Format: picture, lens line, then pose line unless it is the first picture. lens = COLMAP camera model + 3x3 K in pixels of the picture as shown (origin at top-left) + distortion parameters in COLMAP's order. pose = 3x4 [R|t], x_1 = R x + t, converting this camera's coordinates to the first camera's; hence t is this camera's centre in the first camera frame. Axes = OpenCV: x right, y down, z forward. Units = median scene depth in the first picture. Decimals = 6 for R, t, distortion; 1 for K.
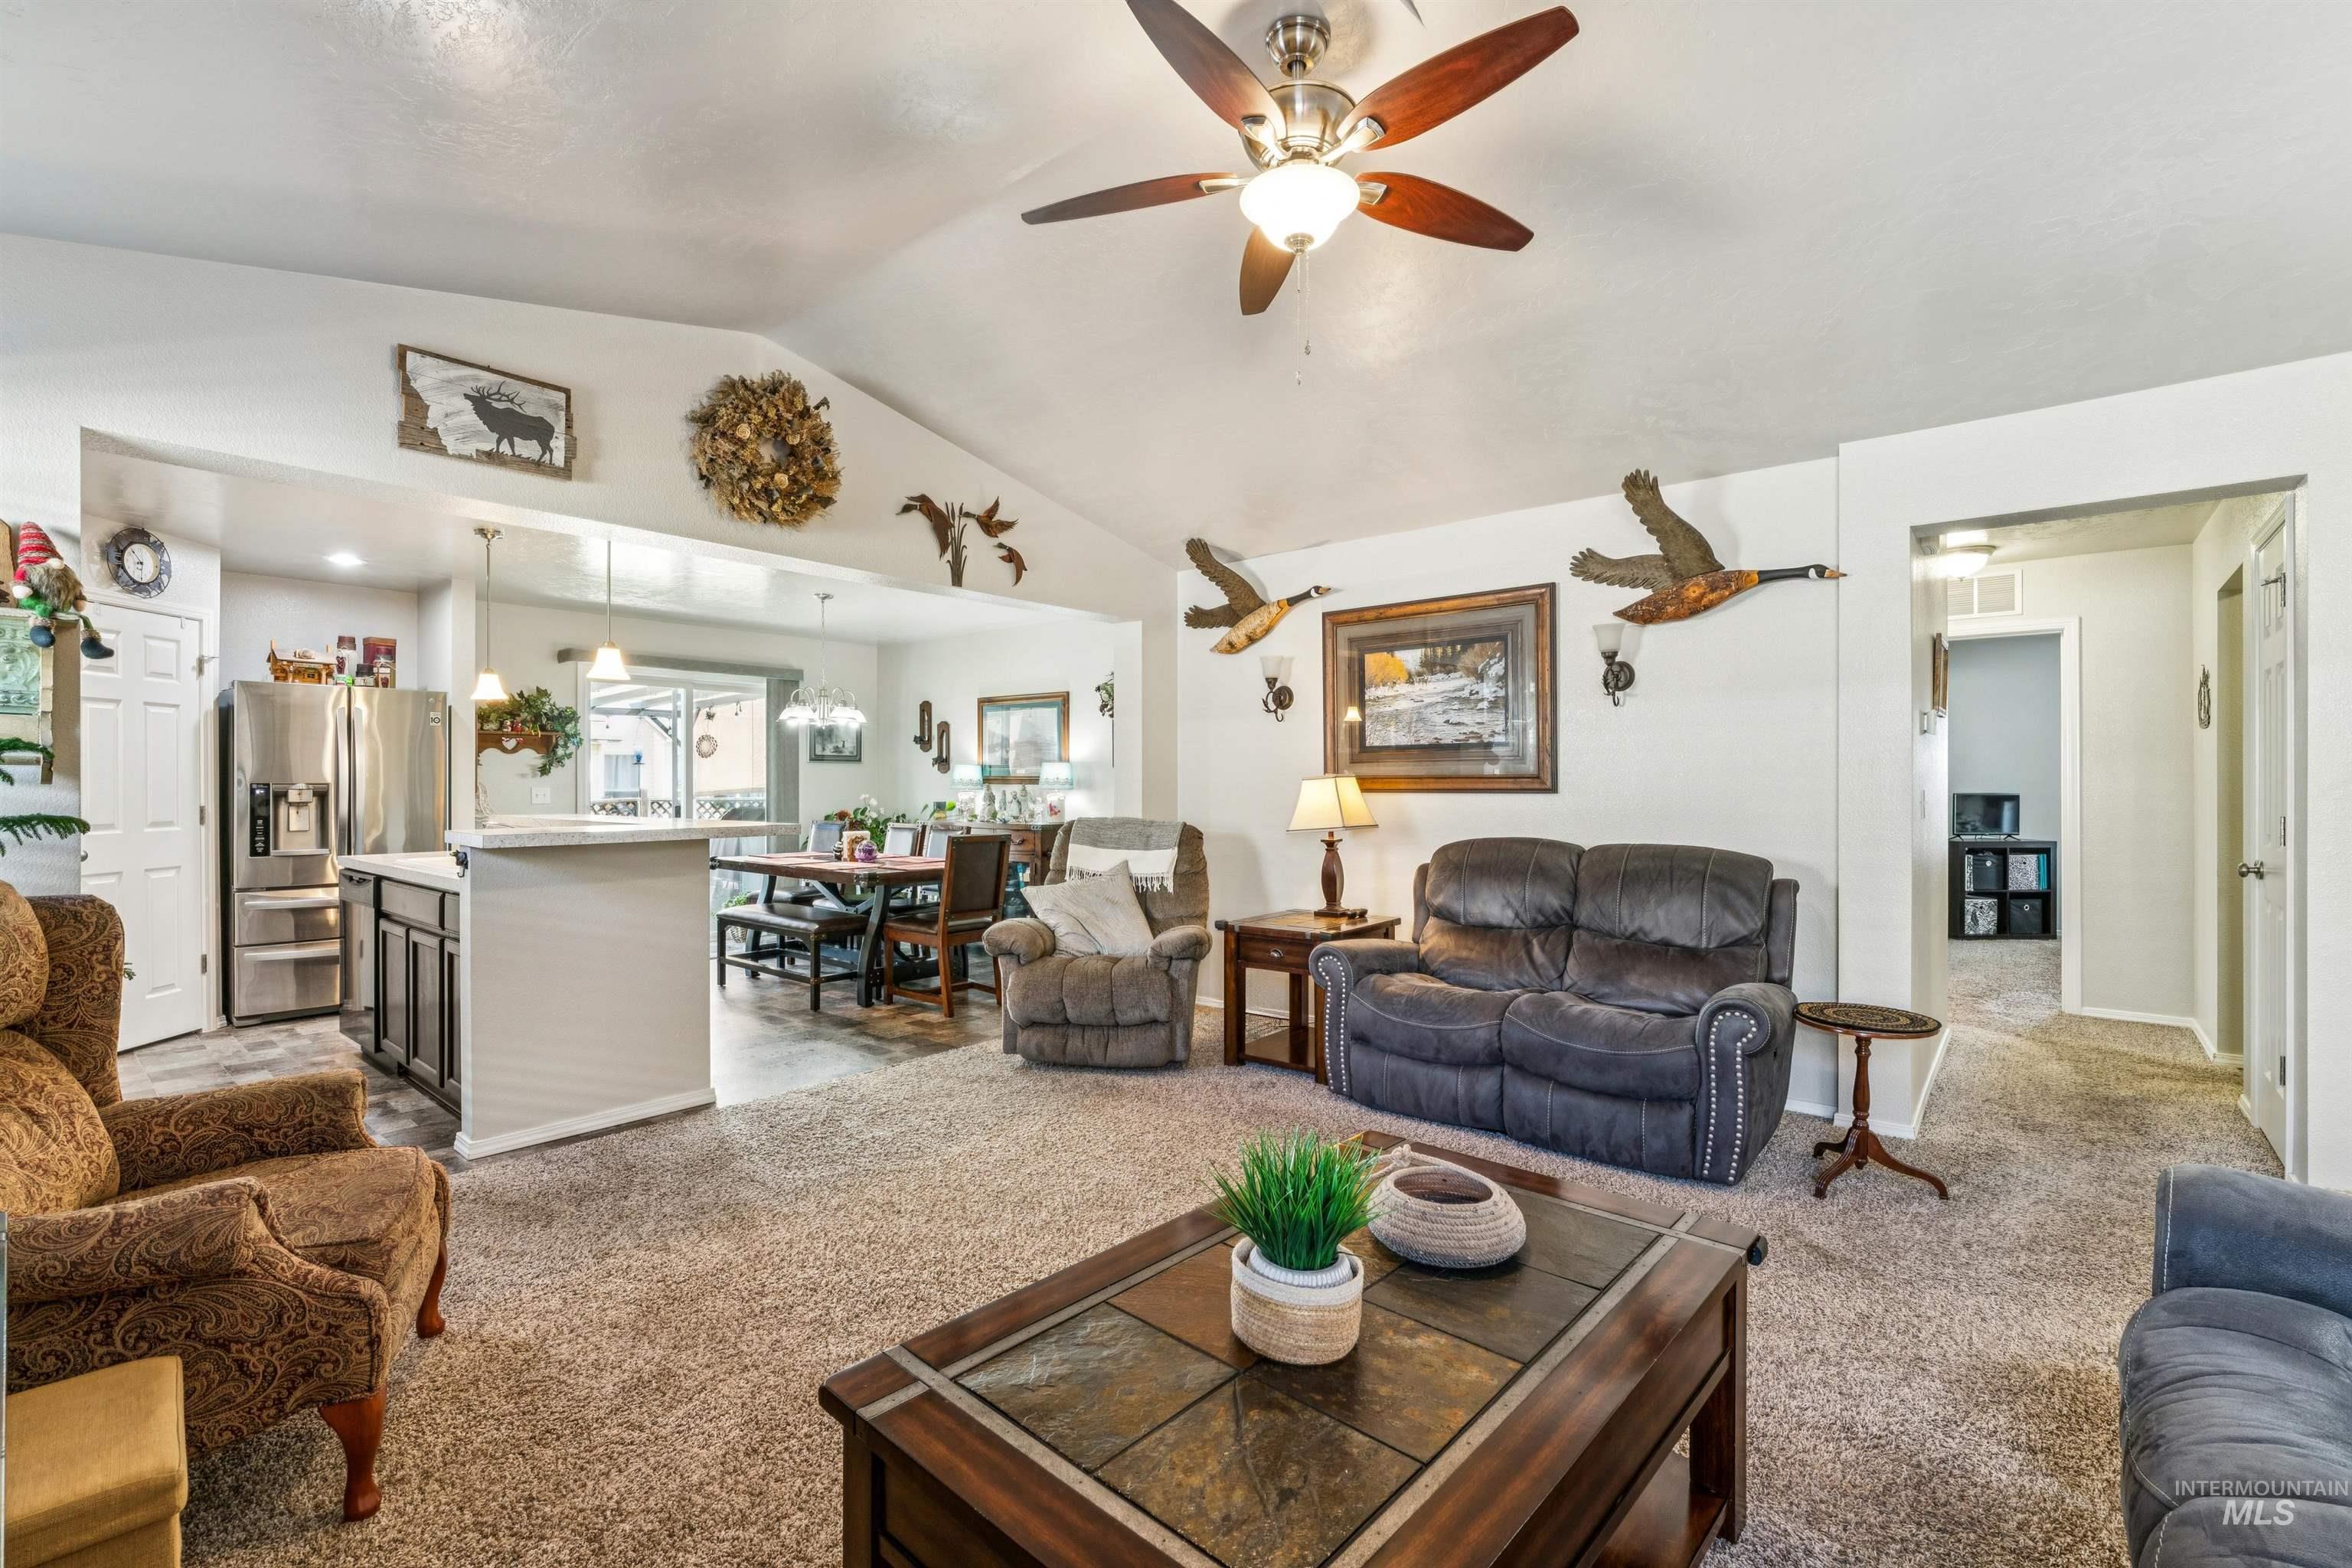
lens RADIAL K [[1005.7, 0, 1184.3], [0, 1005.7, 787.1], [0, 0, 1]] dist [-0.006533, 0.001728]
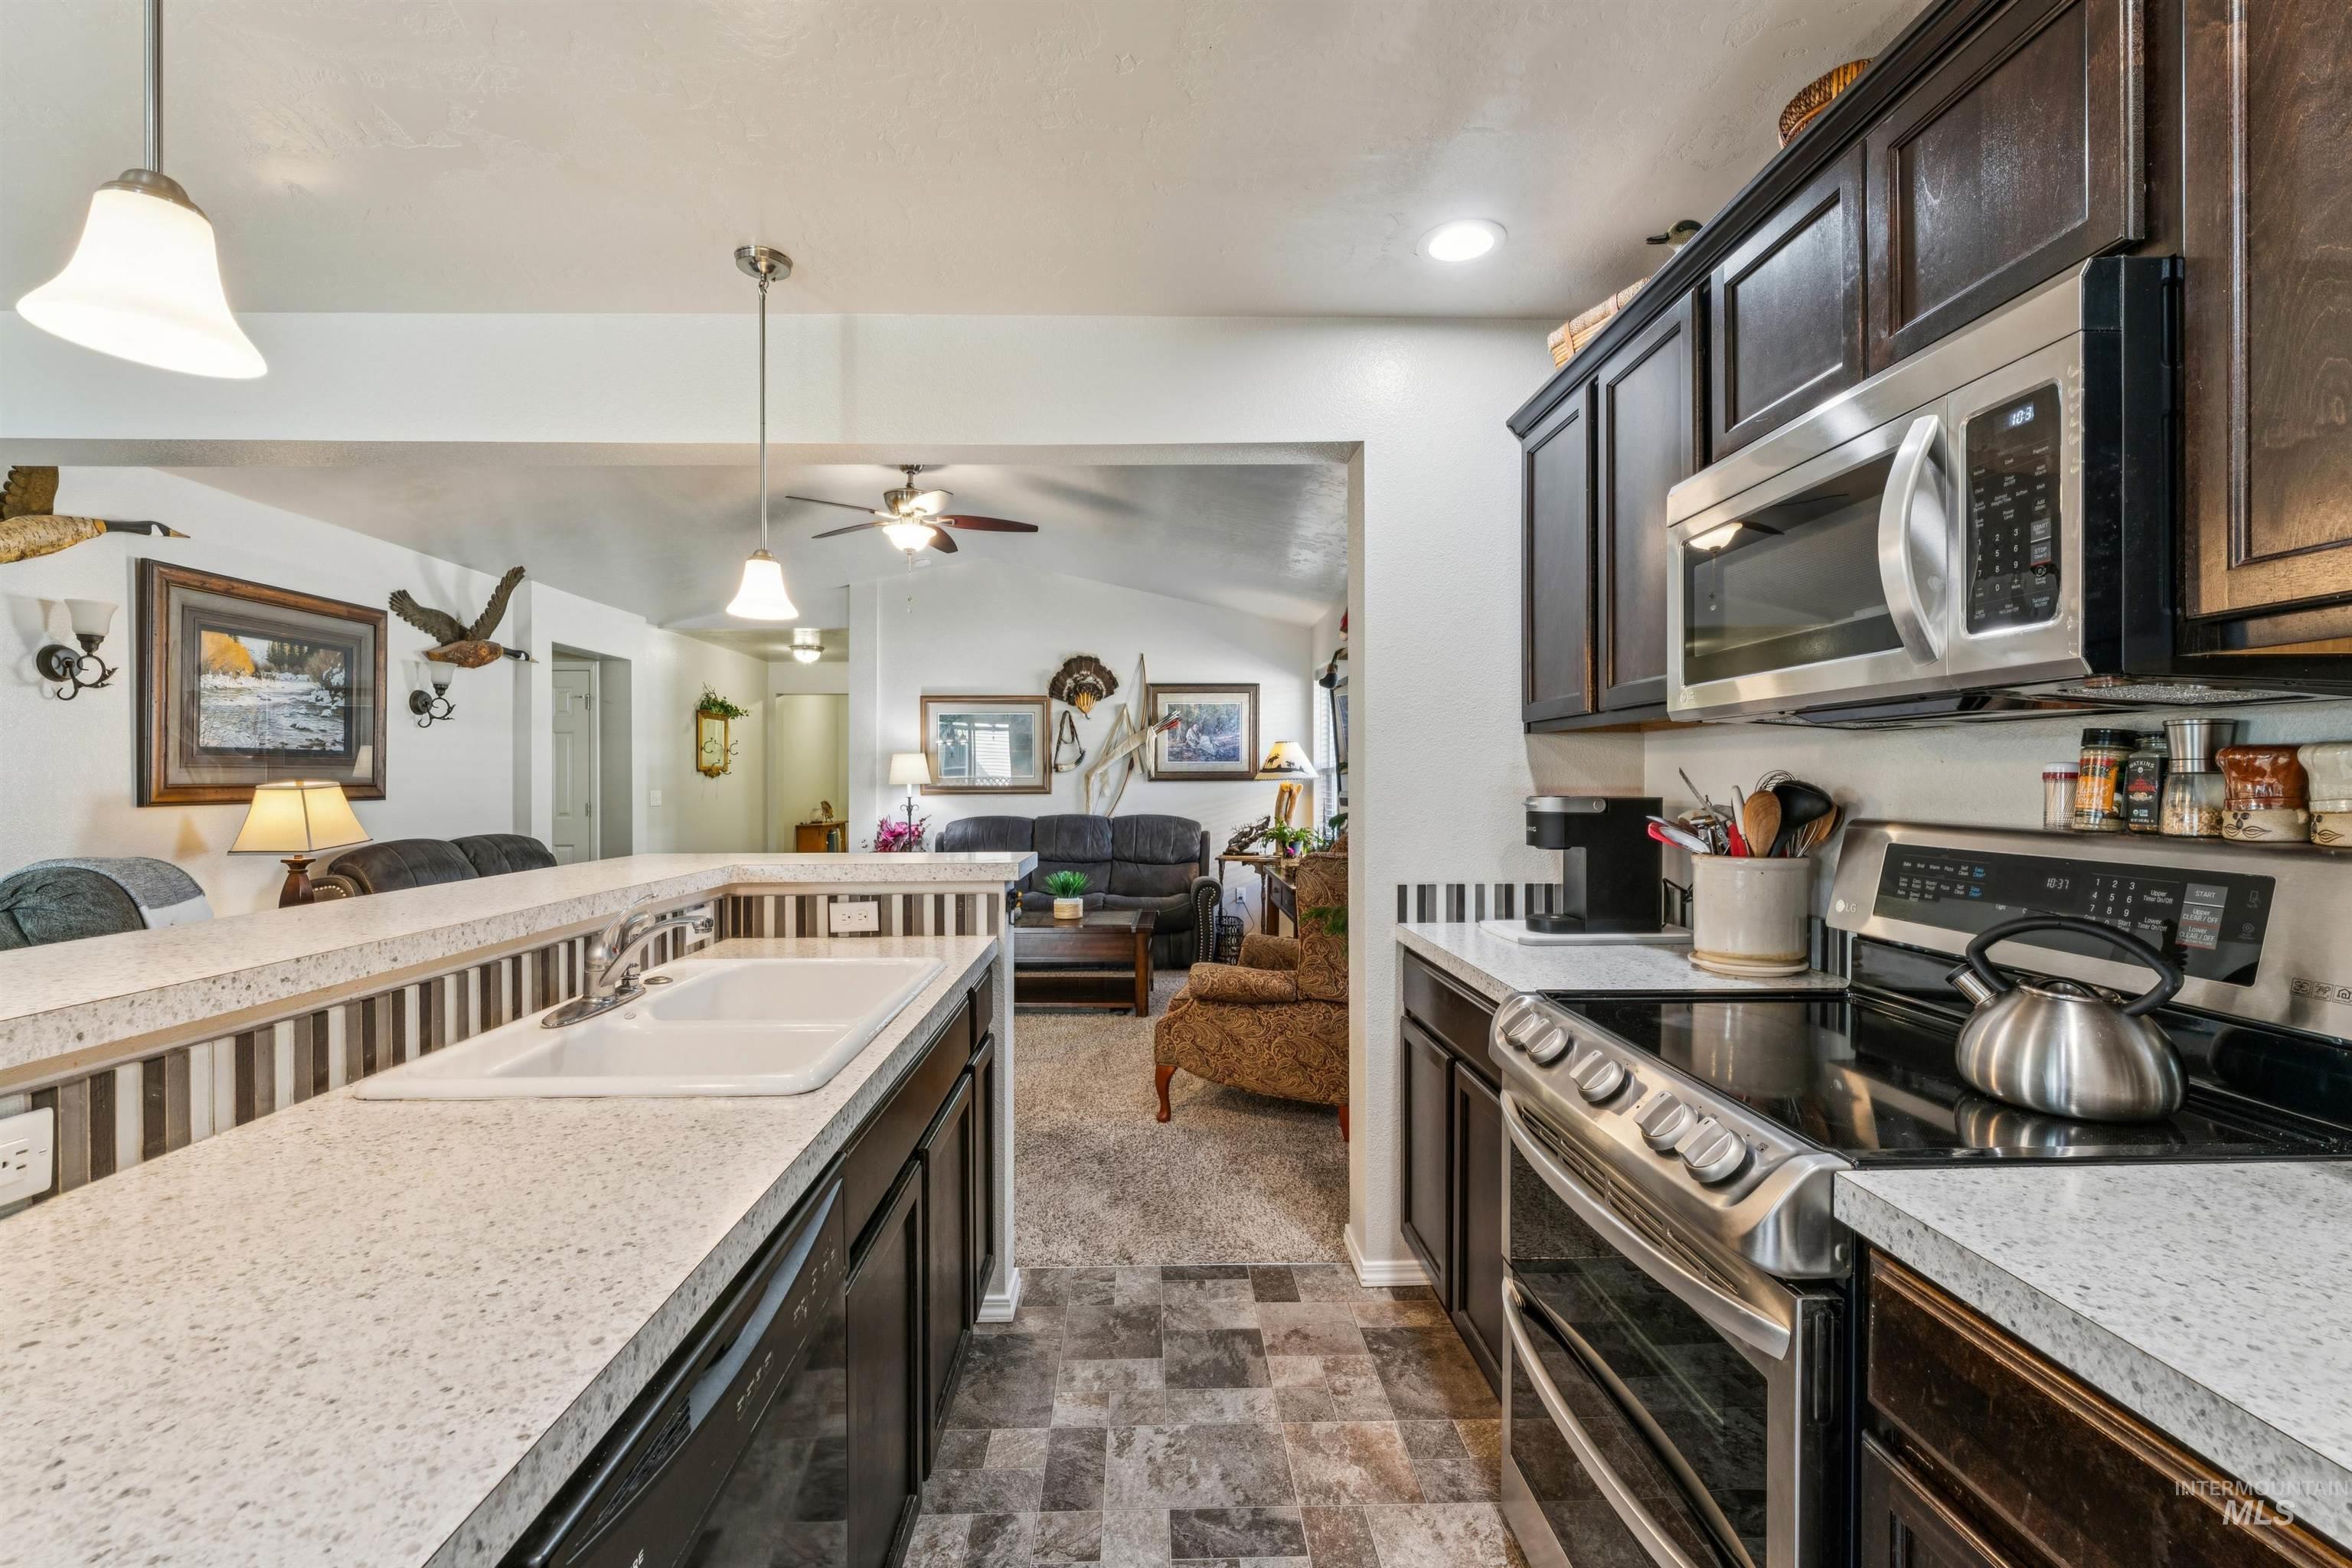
lens RADIAL K [[1005.7, 0, 1168.4], [0, 1005.7, 777.5], [0, 0, 1]] dist [-0.006533, 0.001728]
pose [[-0.654437, 0.005256, 0.756098, -0.890243], [0.007748, 0.999970, -0.000245, -0.009346], [-0.756077, 0.005698, -0.654458, 0.910936]]
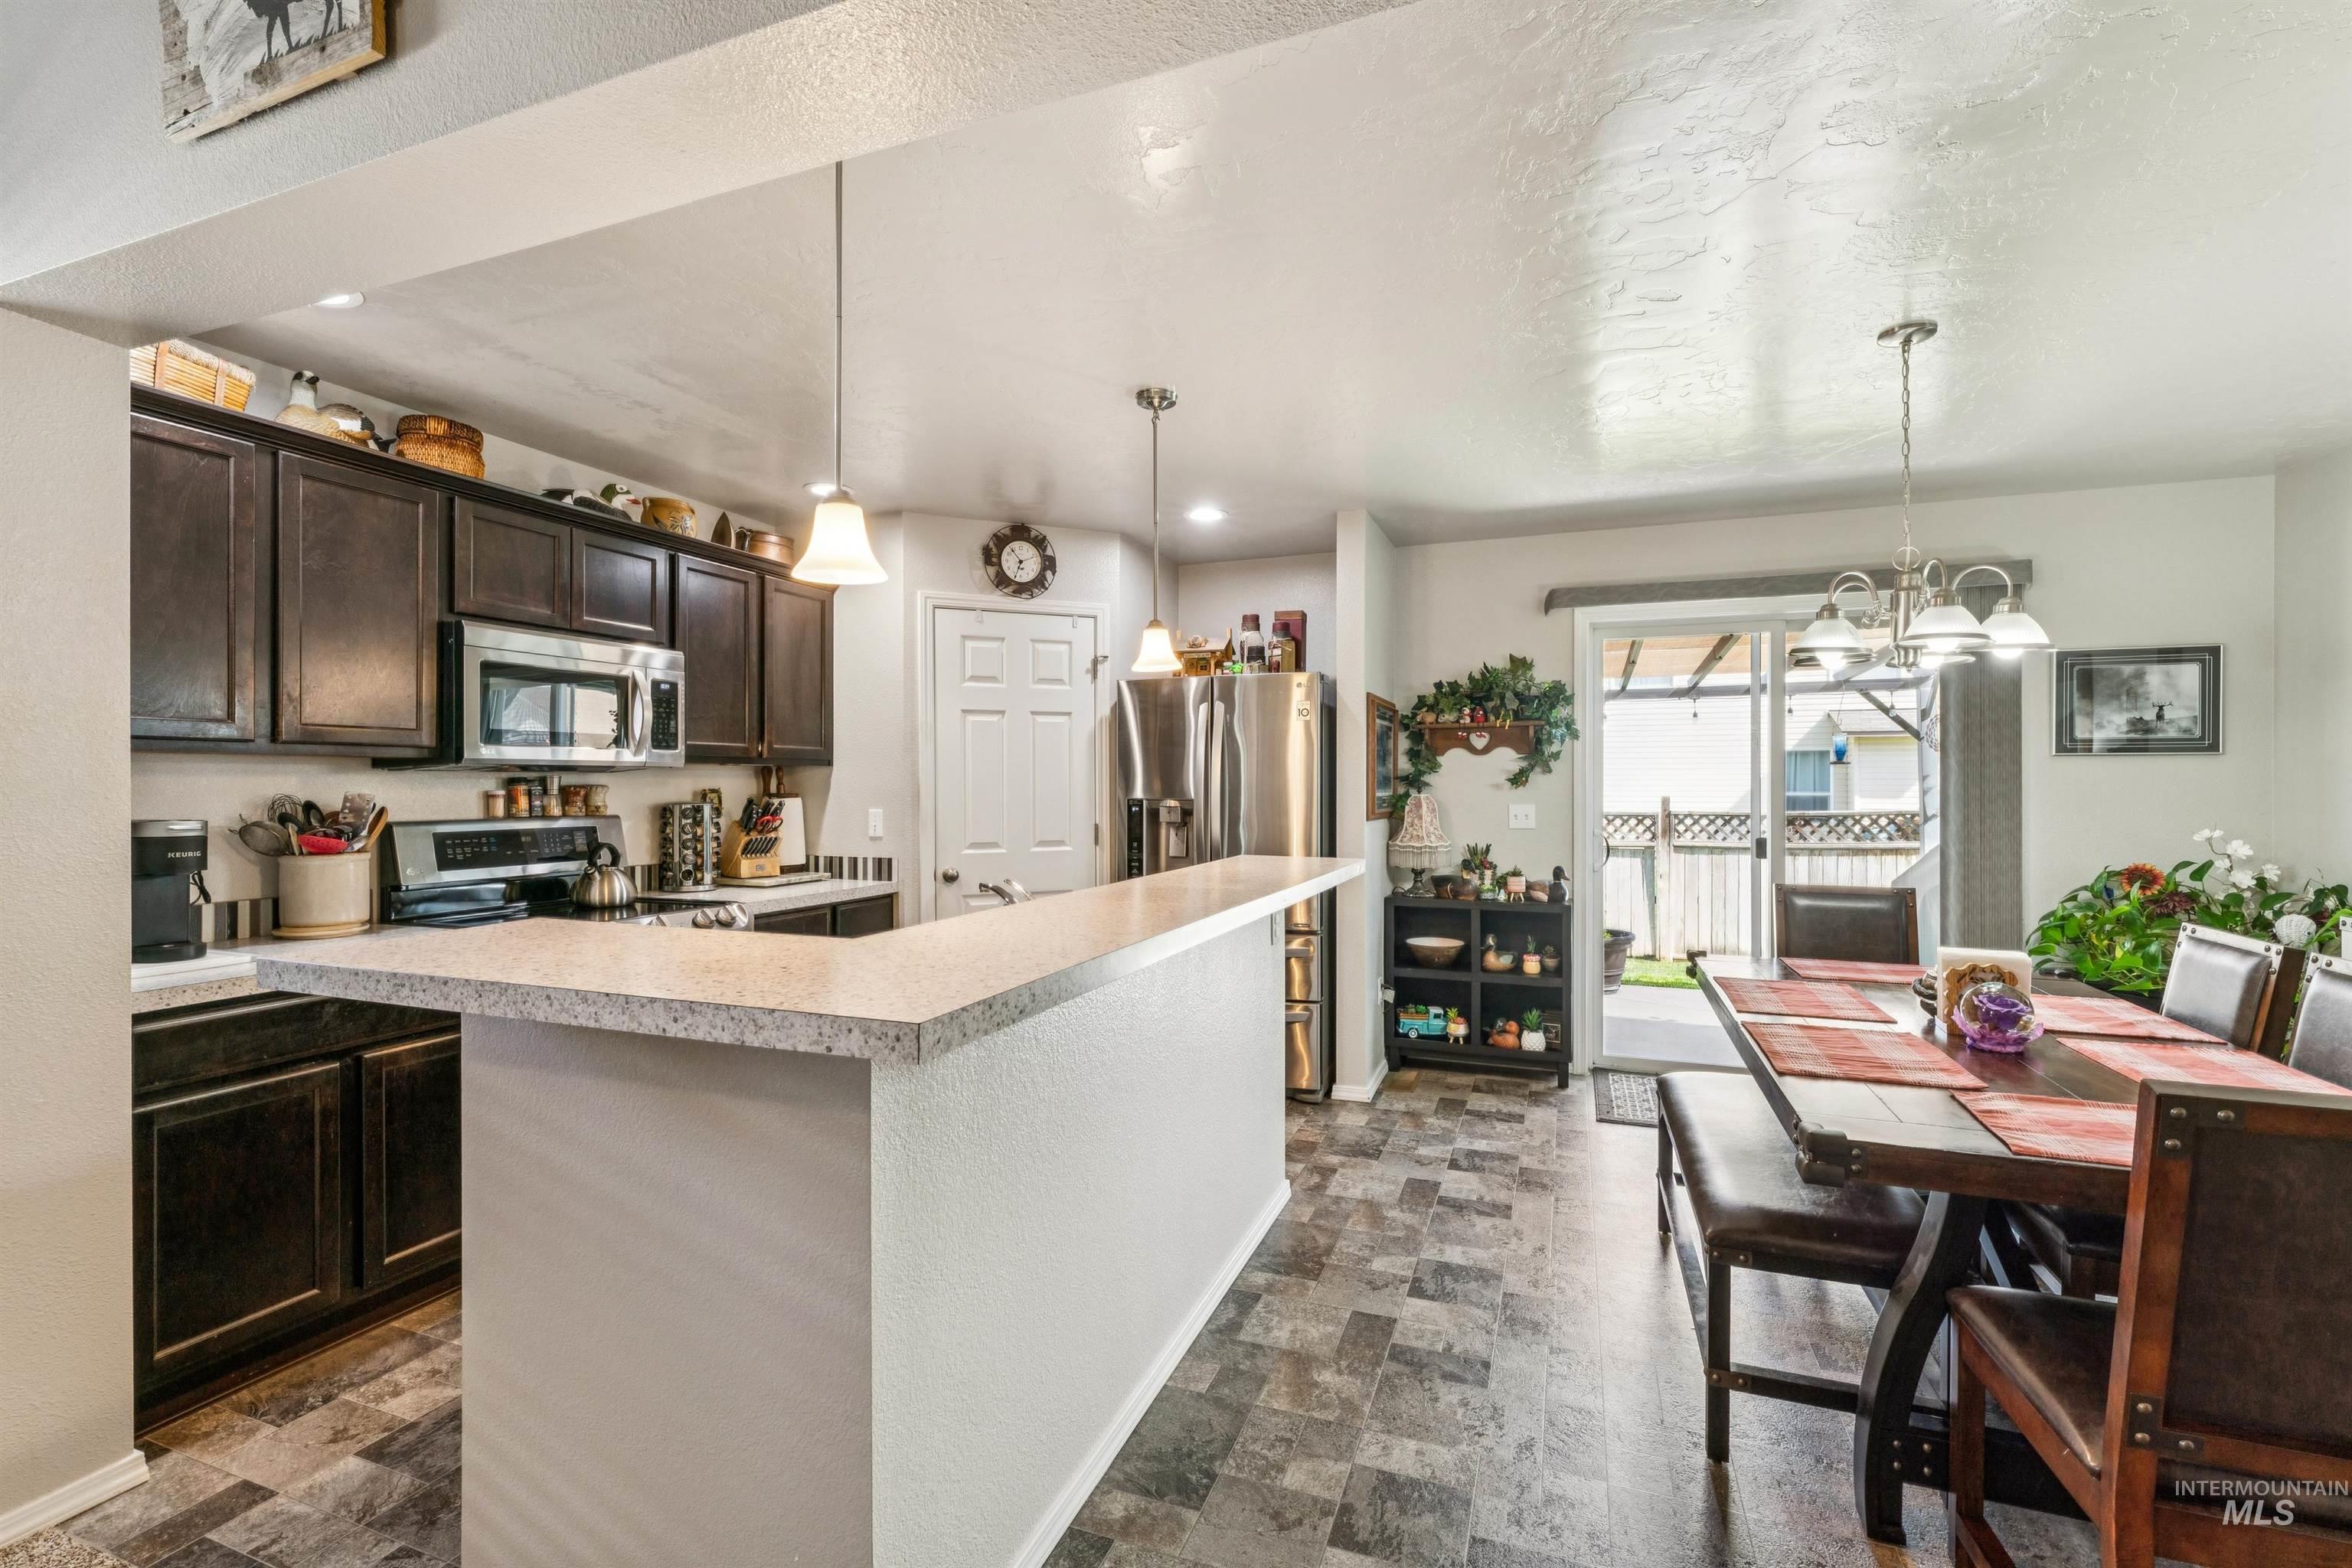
lens RADIAL K [[1005.7, 0, 1179.5], [0, 1005.7, 781.3], [0, 0, 1]] dist [-0.006533, 0.001728]
pose [[0.319625, -0.001171, -0.947543, -0.105170], [-0.003471, 0.999991, -0.002407, -0.017288], [0.947538, 0.004058, 0.319618, 0.771713]]
